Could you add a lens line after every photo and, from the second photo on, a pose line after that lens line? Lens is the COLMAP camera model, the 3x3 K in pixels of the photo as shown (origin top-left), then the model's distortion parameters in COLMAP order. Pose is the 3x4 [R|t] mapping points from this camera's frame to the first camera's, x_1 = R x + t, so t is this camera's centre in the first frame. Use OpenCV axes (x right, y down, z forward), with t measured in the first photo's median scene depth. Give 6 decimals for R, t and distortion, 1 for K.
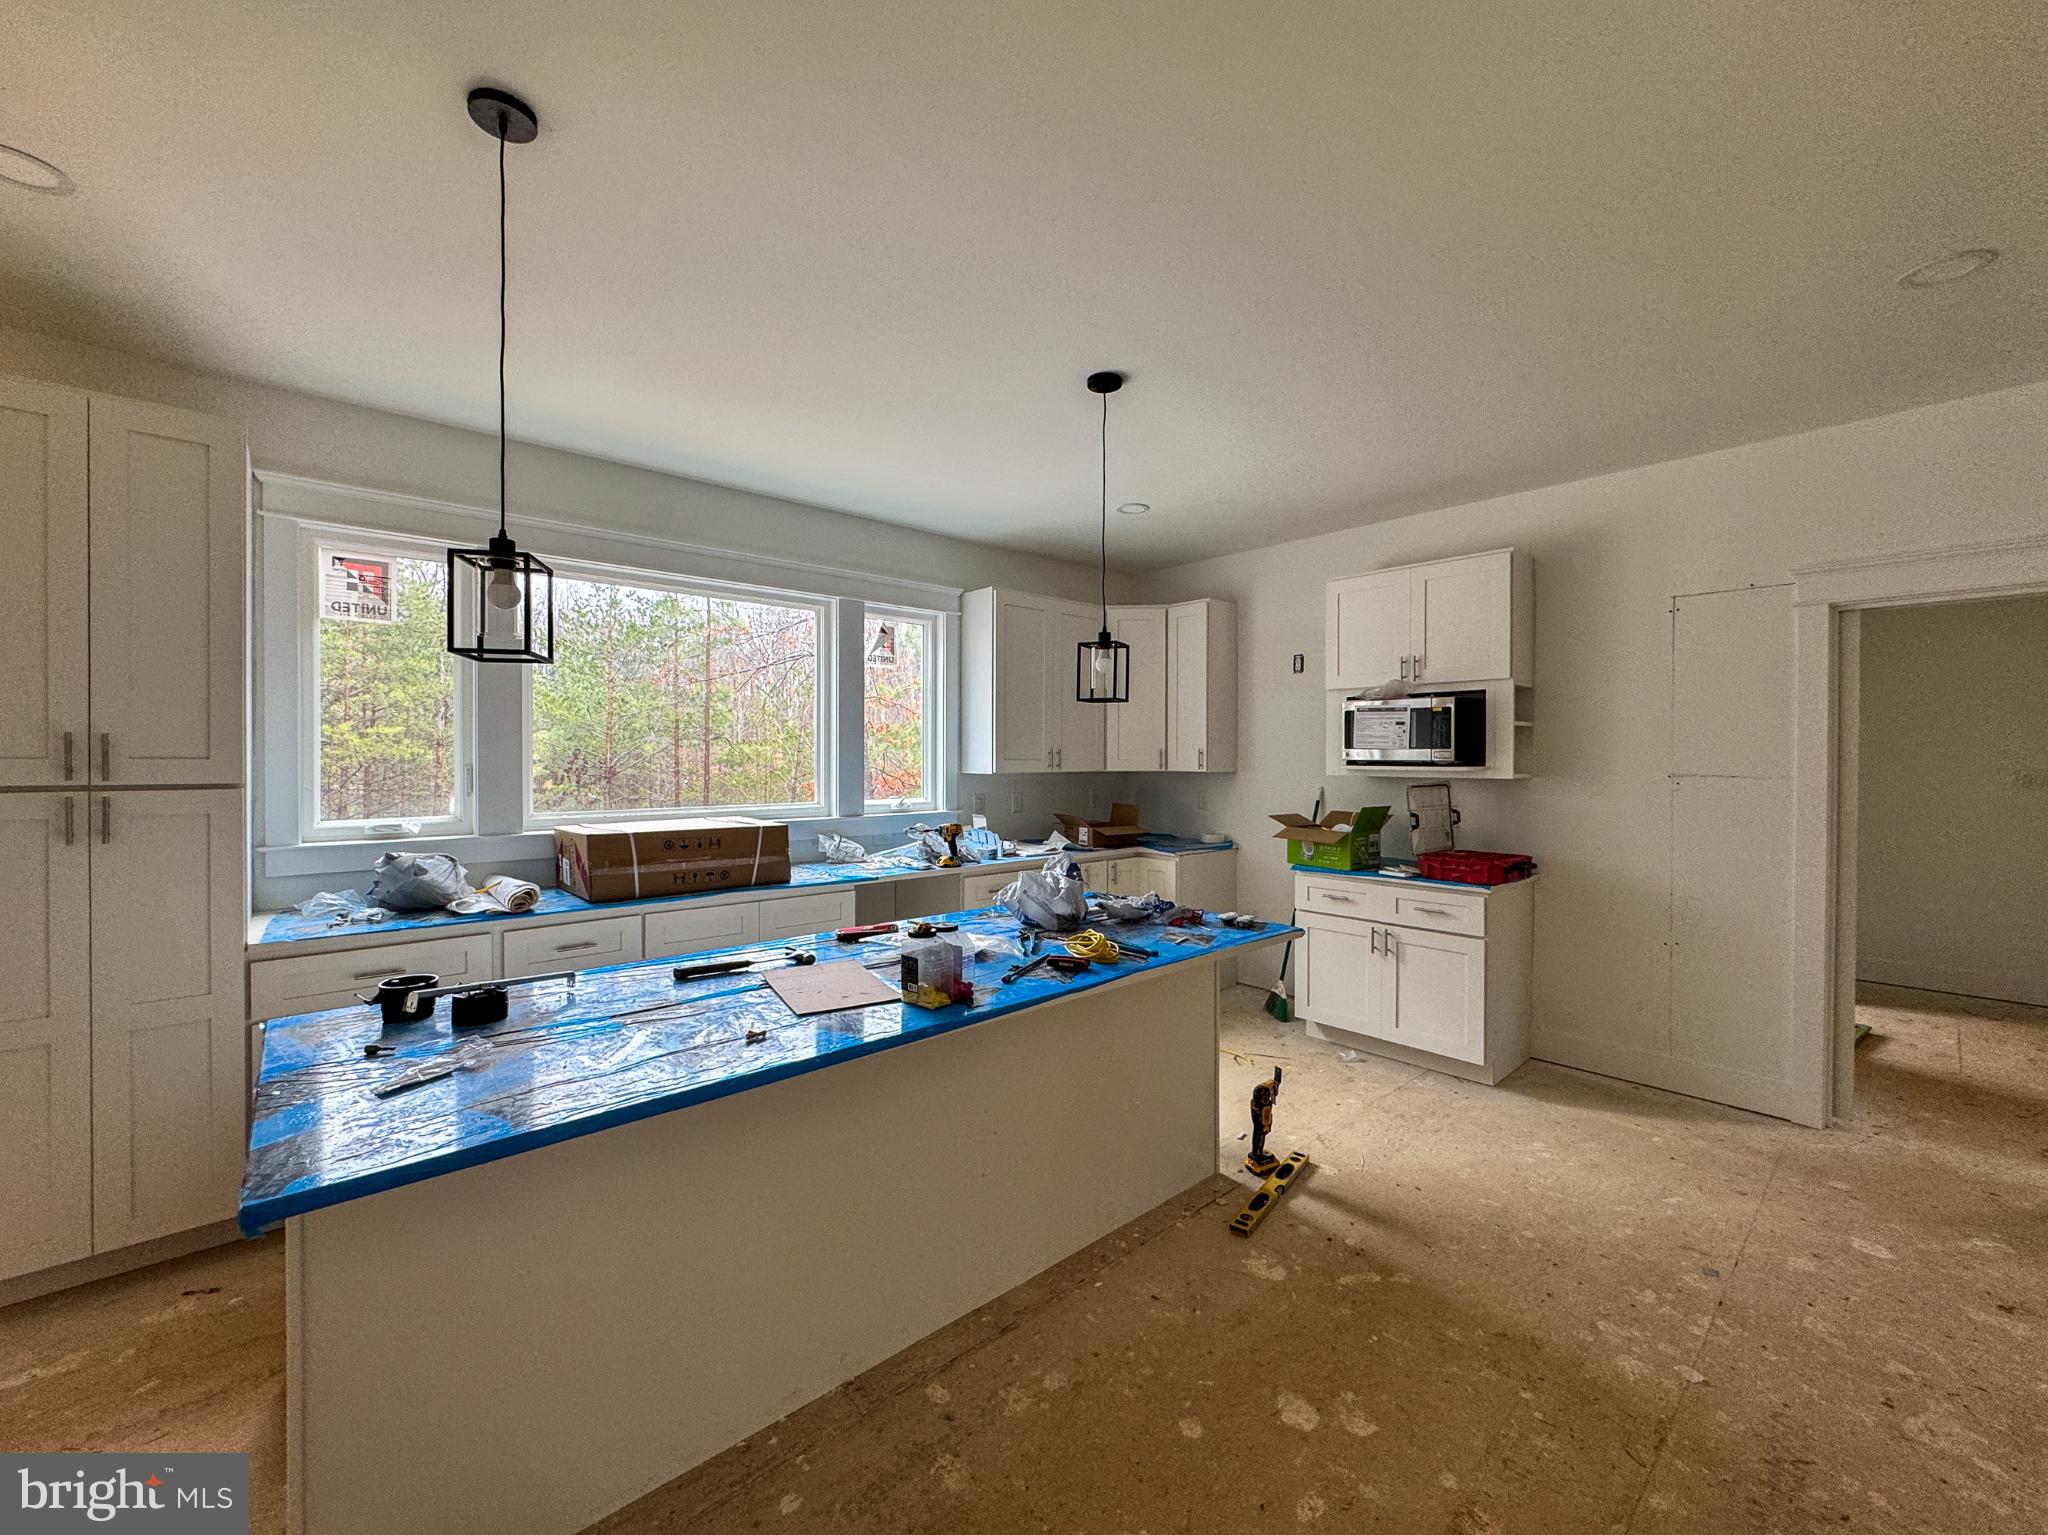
lens RADIAL K [[829.4, 0, 1020.8], [0, 829.4, 753.5], [0, 0, 1]] dist [-0.012643, 0.000074]
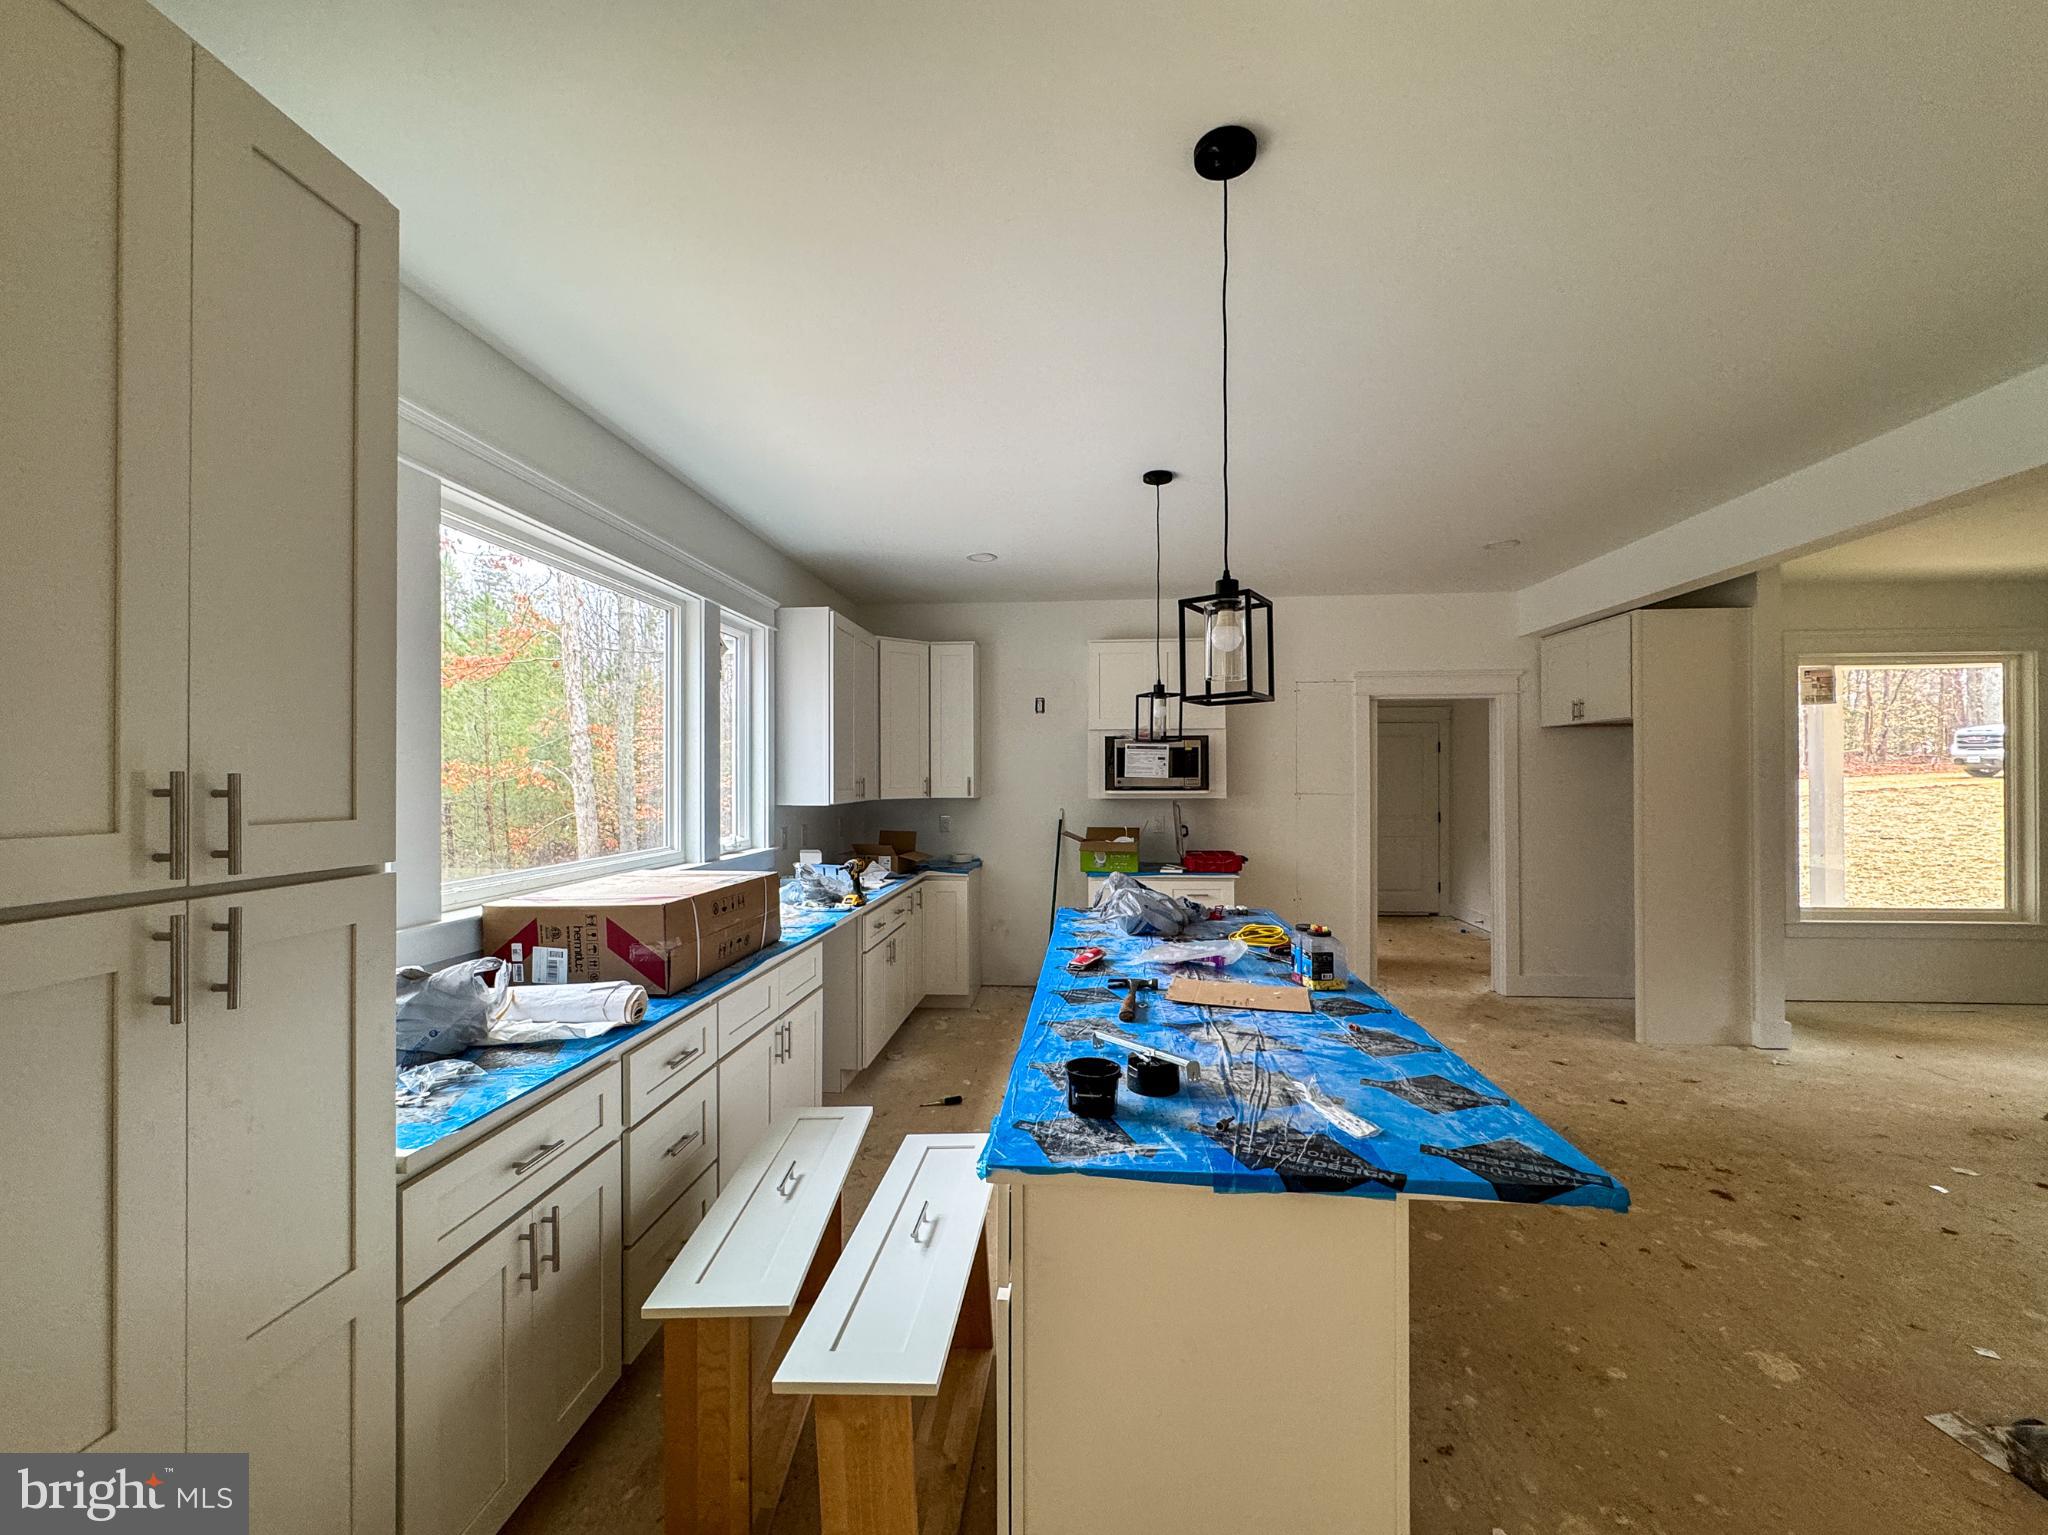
lens RADIAL K [[829.4, 0, 1027.8], [0, 829.4, 779.3], [0, 0, 1]] dist [-0.012643, 0.000074]
pose [[0.713233, -0.006001, 0.700902, -0.592184], [0.002751, 0.999980, 0.005762, -0.010650], [-0.700922, -0.002181, 0.713235, 0.188898]]
